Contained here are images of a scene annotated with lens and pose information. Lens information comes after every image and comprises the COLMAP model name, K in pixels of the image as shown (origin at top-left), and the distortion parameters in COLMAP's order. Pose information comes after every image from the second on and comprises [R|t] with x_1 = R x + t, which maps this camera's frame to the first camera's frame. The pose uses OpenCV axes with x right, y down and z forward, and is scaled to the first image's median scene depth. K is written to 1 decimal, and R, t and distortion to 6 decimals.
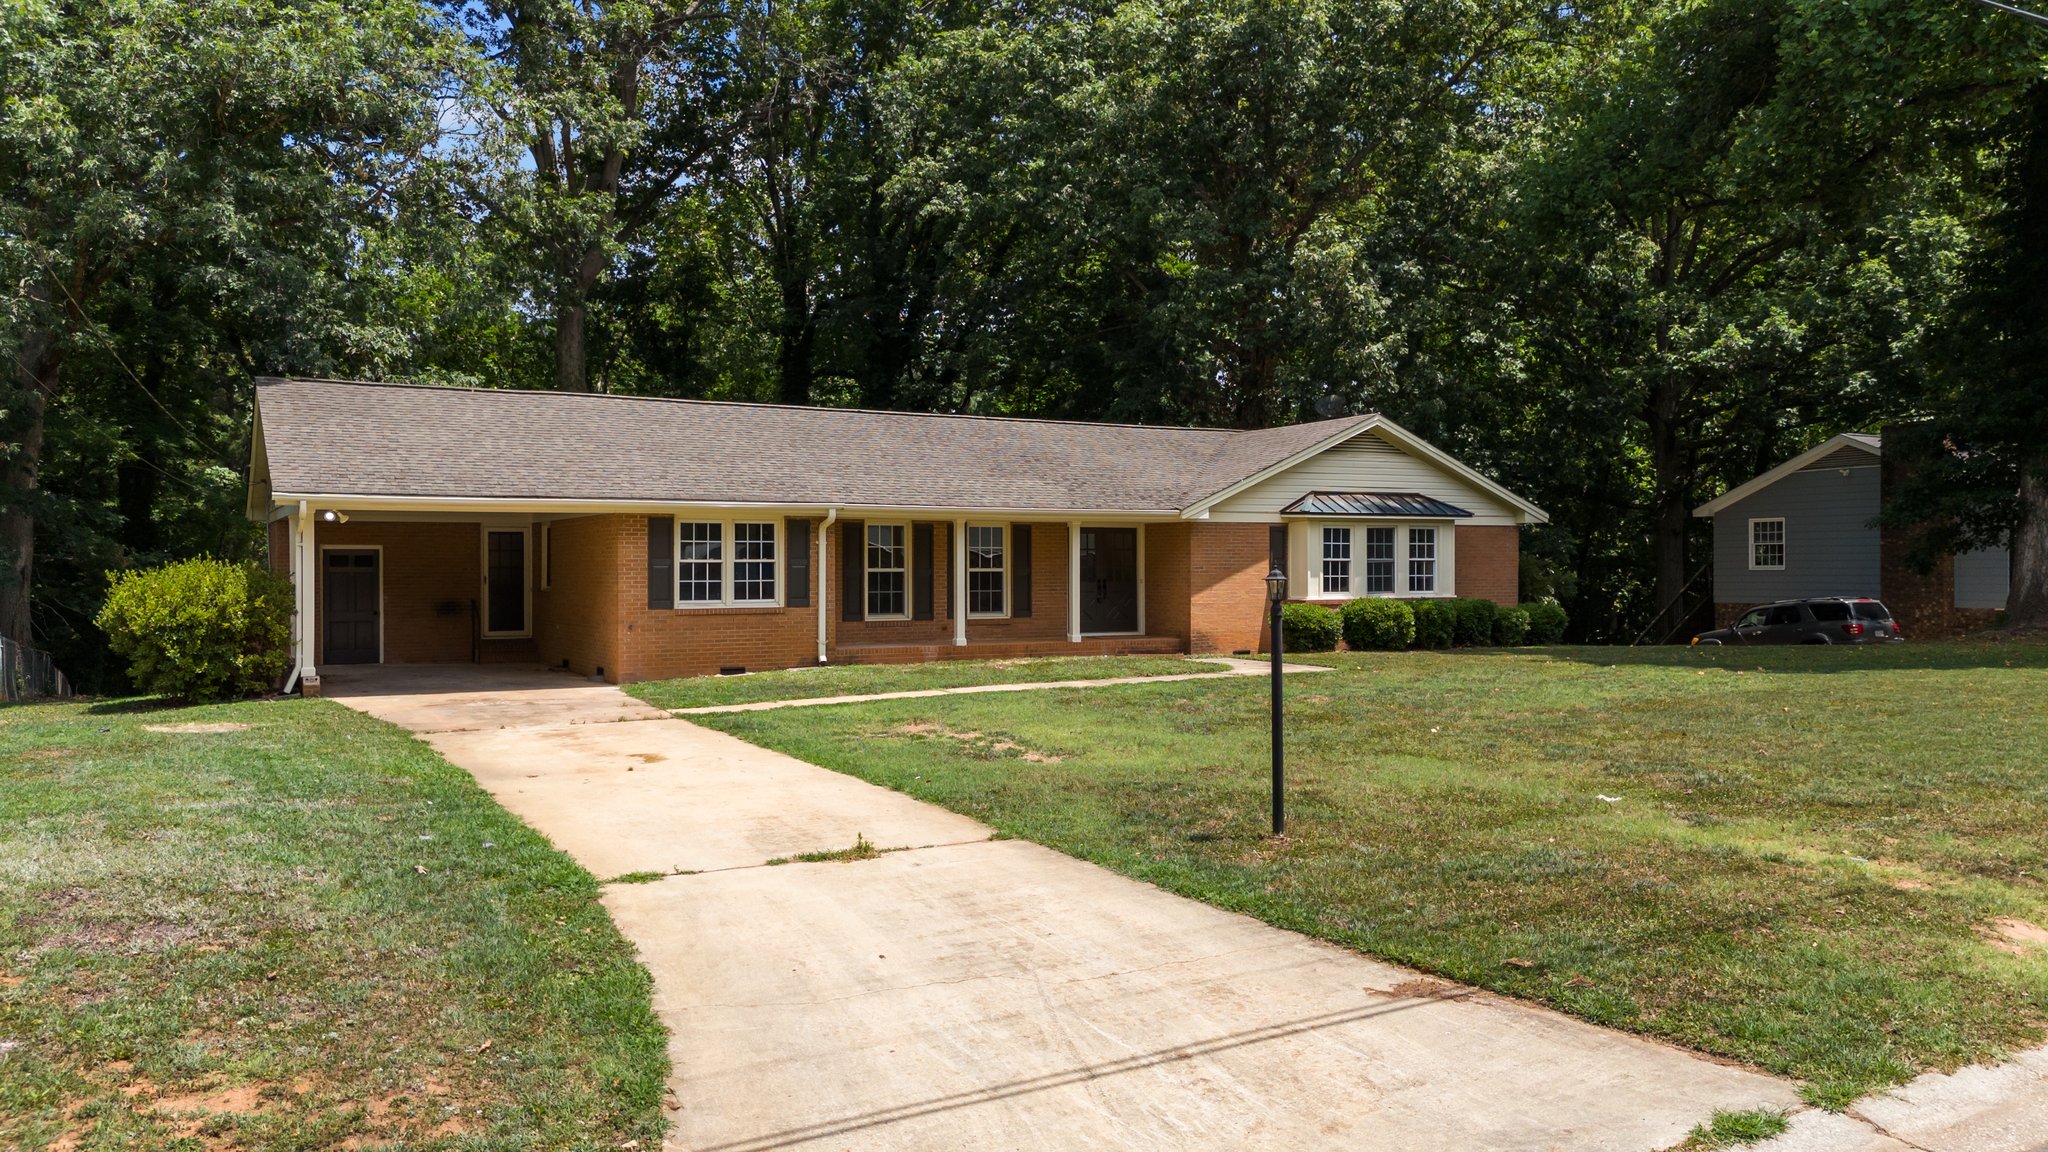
lens RADIAL K [[1511.4, 0, 1030.4], [0, 1511.4, 580.8], [0, 0, 1]] dist [0.068383, -0.075472]
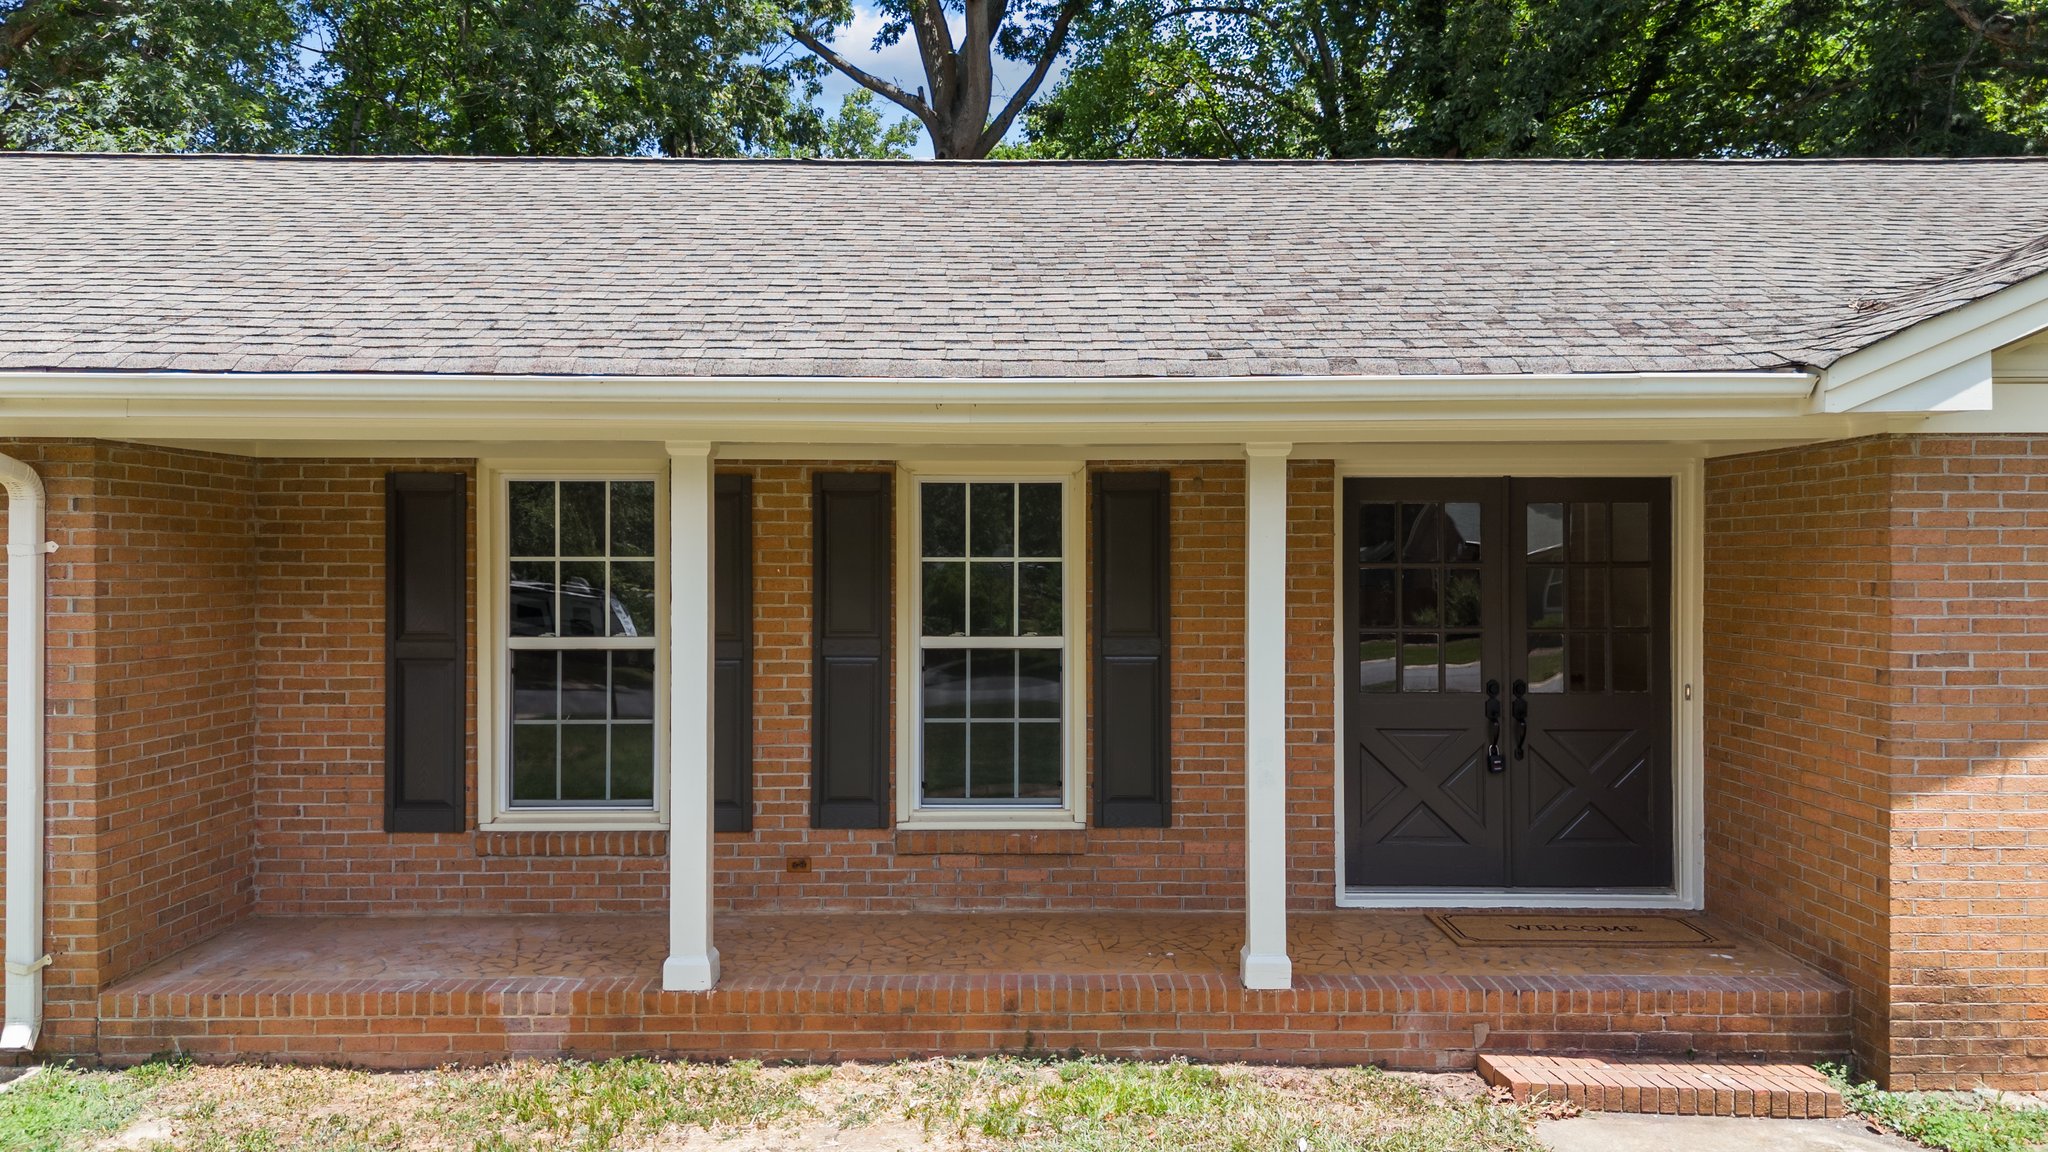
lens RADIAL K [[1511.4, 0, 1026.5], [0, 1511.4, 570.9], [0, 0, 1]] dist [0.068383, -0.075472]
pose [[0.878755, 0.005492, -0.477241, 0.102081], [-0.006259, 0.999980, -0.000016, -0.019773], [0.477232, 0.003001, 0.878772, 0.759538]]
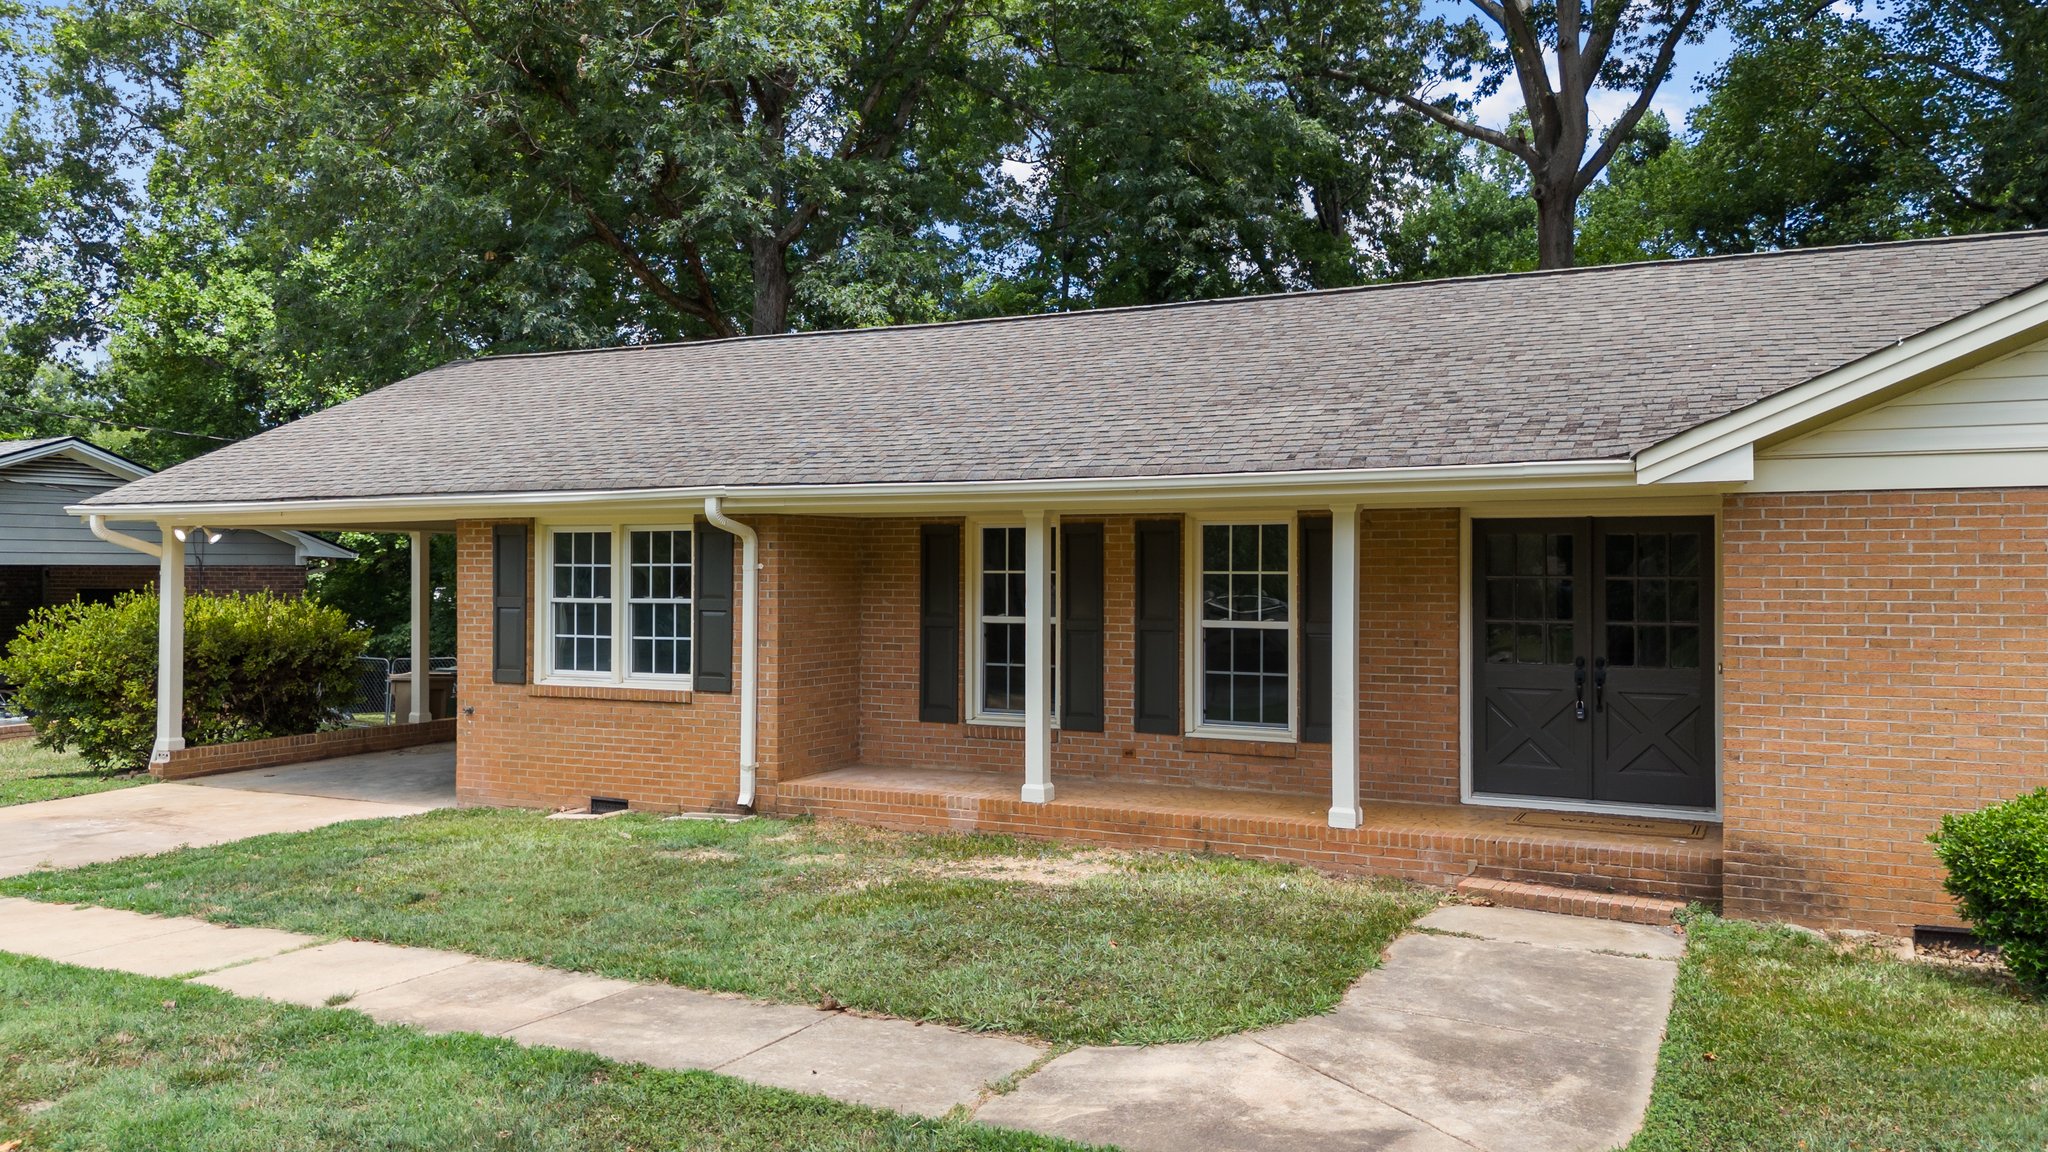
lens RADIAL K [[1511.4, 0, 1025.8], [0, 1511.4, 564.0], [0, 0, 1]] dist [0.068383, -0.075472]
pose [[0.569769, -0.000143, -0.821805, 0.285350], [-0.010005, 0.999925, -0.007111, -0.020552], [0.821744, 0.012274, 0.569725, 0.695587]]
